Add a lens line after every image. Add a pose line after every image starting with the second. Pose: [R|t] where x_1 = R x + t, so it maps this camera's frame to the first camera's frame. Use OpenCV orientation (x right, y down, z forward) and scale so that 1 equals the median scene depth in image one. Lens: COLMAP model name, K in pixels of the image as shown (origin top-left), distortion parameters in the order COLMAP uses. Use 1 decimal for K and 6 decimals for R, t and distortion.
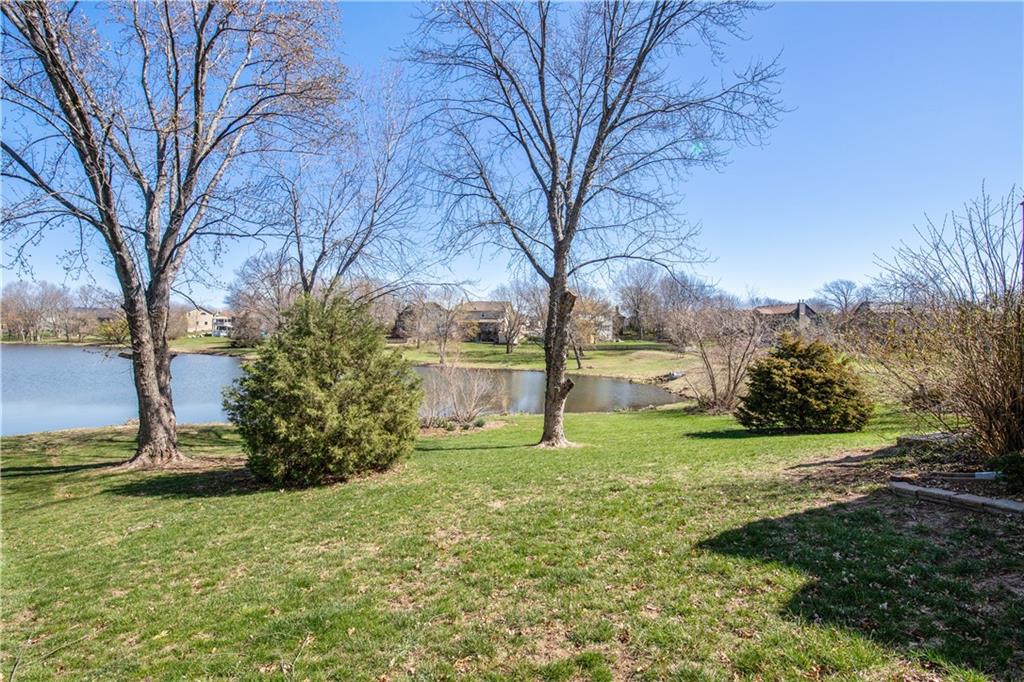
lens RADIAL K [[471.9, 0, 512.0], [0, 471.9, 341.0], [0, 0, 1]] dist [0.002098, -0.005228]
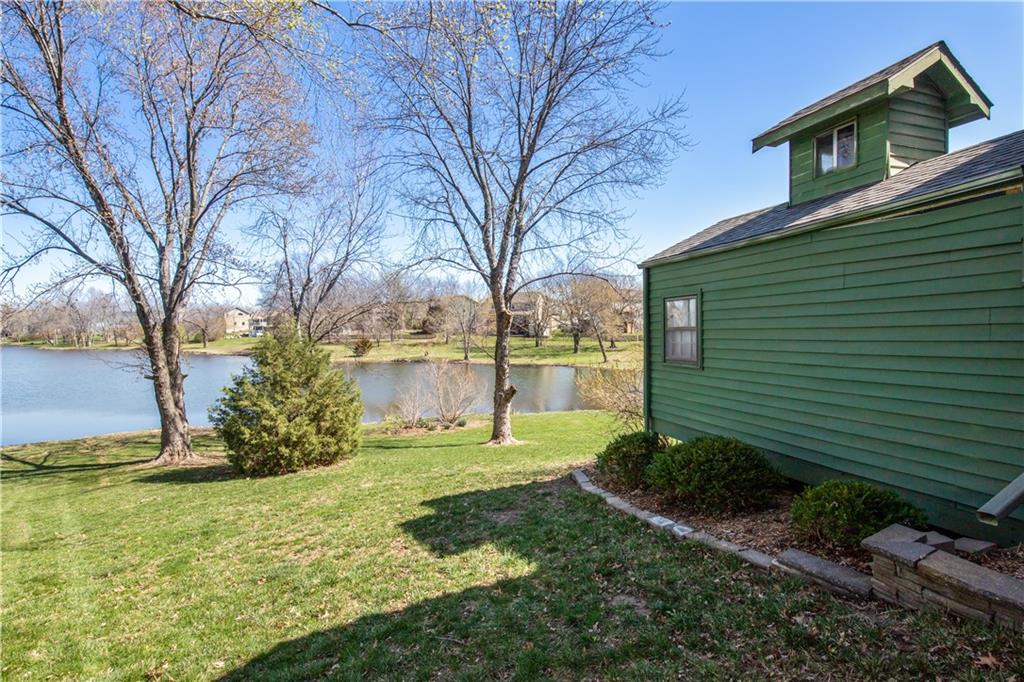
lens RADIAL K [[504.3, 0, 511.8], [0, 504.3, 343.1], [0, 0, 1]] dist [-0.000956, -0.000162]
pose [[0.995304, -0.027924, -0.092688, 0.288675], [0.030287, 0.999249, 0.024185, -0.064496], [0.091943, -0.026879, 0.995401, -0.268217]]
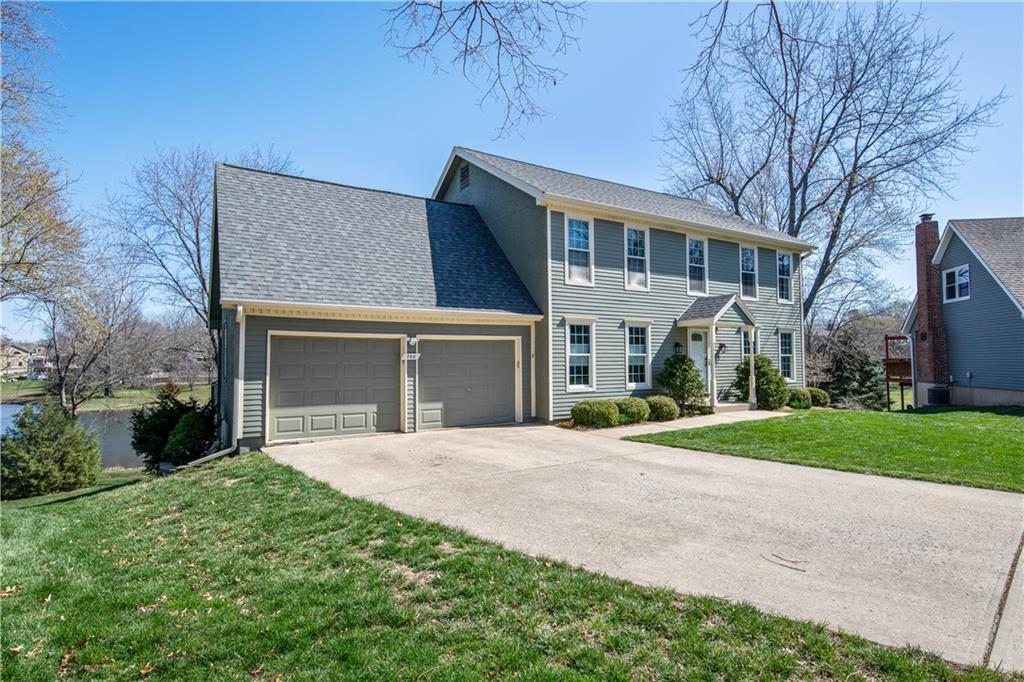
lens RADIAL K [[545.3, 0, 512.0], [0, 545.3, 341.0], [0, 0, 1]] dist [0.000731, 0.000308]
pose [[0.988183, -0.027033, 0.150873, 0.964476], [0.033276, 0.998685, -0.039002, -0.163704], [-0.149620, 0.043562, 0.987783, -1.237352]]
